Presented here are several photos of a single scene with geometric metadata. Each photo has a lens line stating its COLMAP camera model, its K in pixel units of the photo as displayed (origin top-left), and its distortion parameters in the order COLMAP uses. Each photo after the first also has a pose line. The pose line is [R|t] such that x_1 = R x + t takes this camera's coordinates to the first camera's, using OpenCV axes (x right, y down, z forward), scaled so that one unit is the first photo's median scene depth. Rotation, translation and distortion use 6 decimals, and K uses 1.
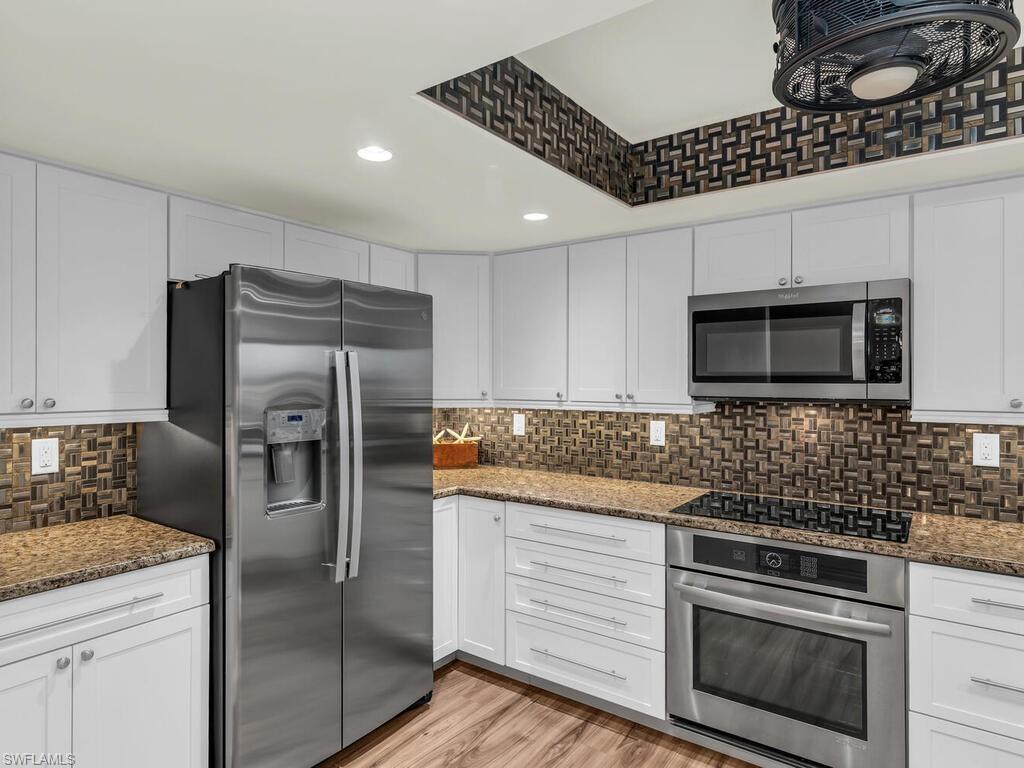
lens RADIAL K [[603.8, 0, 512.0], [0, 603.8, 384.0], [0, 0, 1]] dist [0.010570, 0.000297]
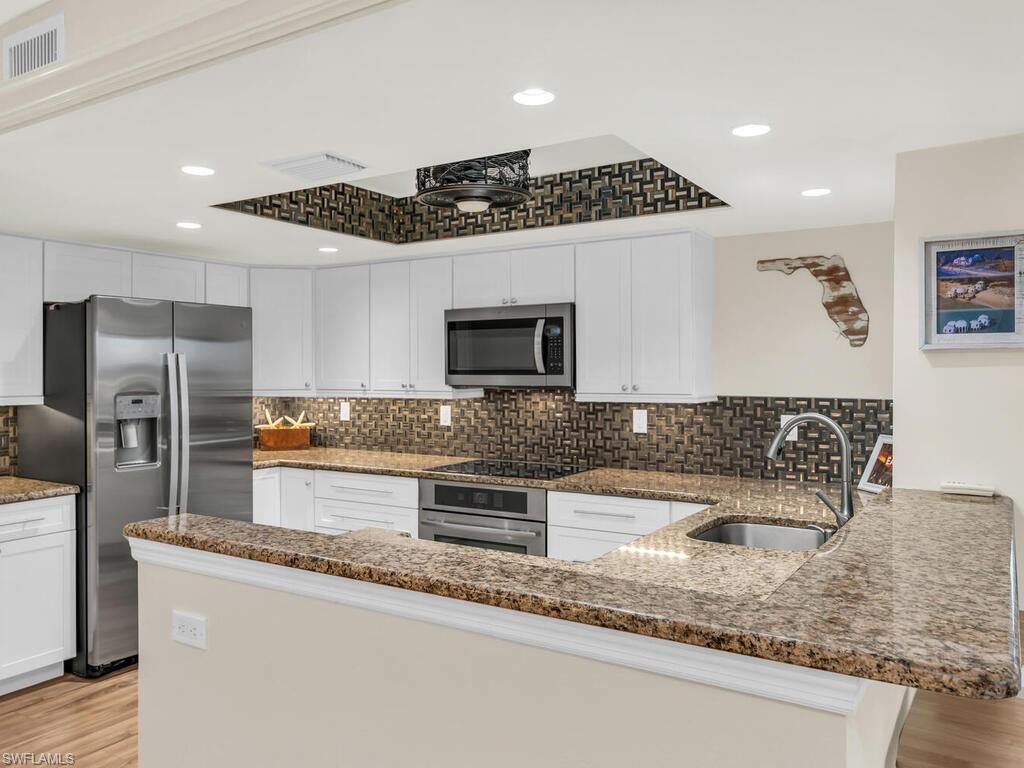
lens RADIAL K [[785.3, 0, 513.5], [0, 785.3, 372.2], [0, 0, 1]] dist [0.003479, -0.002172]
pose [[0.997820, -0.004355, 0.065855, 0.343329], [0.004647, 0.999980, -0.004282, -0.000089], [-0.065835, 0.004578, 0.997820, -0.768122]]
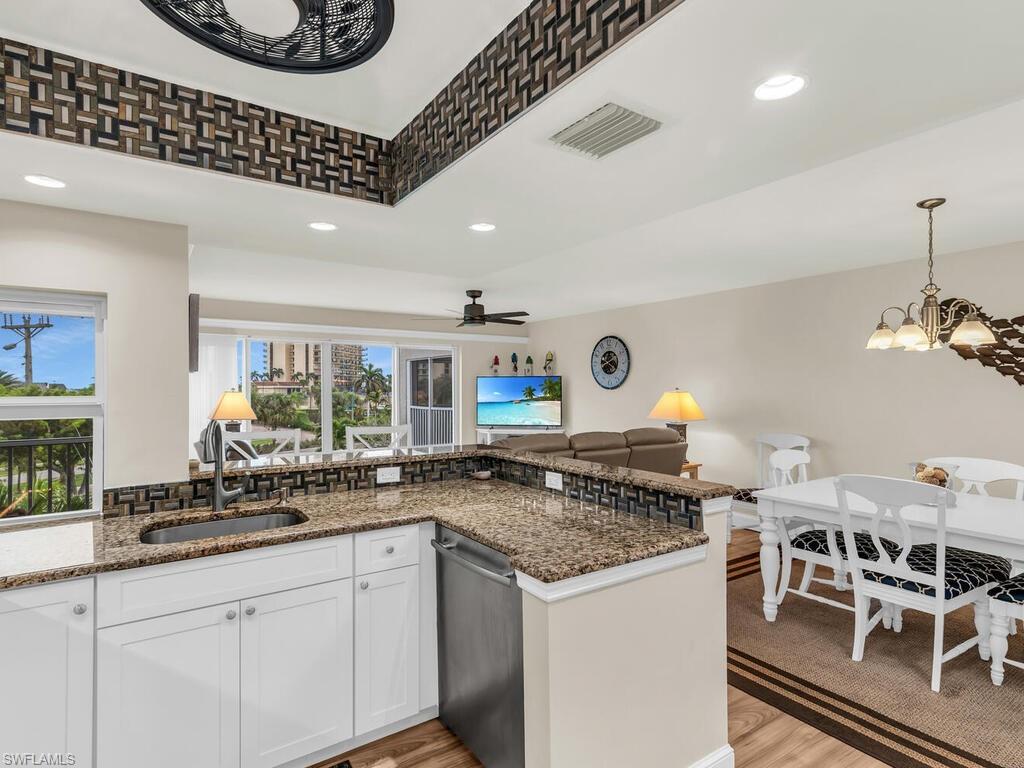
lens RADIAL K [[544.7, 0, 507.5], [0, 544.7, 382.5], [0, 0, 1]] dist [0.013333, 0.000369]
pose [[-0.939262, 0.002923, 0.343189, 0.040718], [0.001047, 0.999983, -0.005650, -0.003556], [-0.343200, -0.004948, -0.939249, 0.933110]]
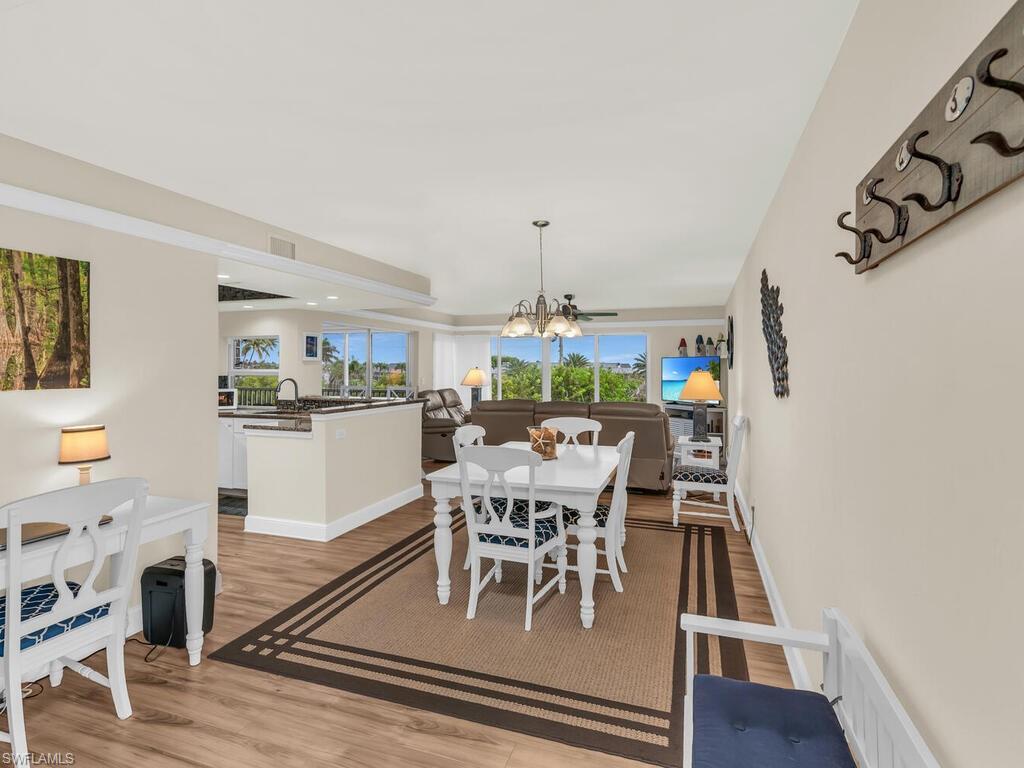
lens RADIAL K [[536.3, 0, 509.0], [0, 536.3, 359.3], [0, 0, 1]] dist [0.005418, 0.000535]
pose [[-0.277045, 0.012231, 0.960779, -1.918152], [0.000759, 0.999921, -0.012511, -0.002239], [-0.960857, -0.002737, -0.277032, -0.049834]]
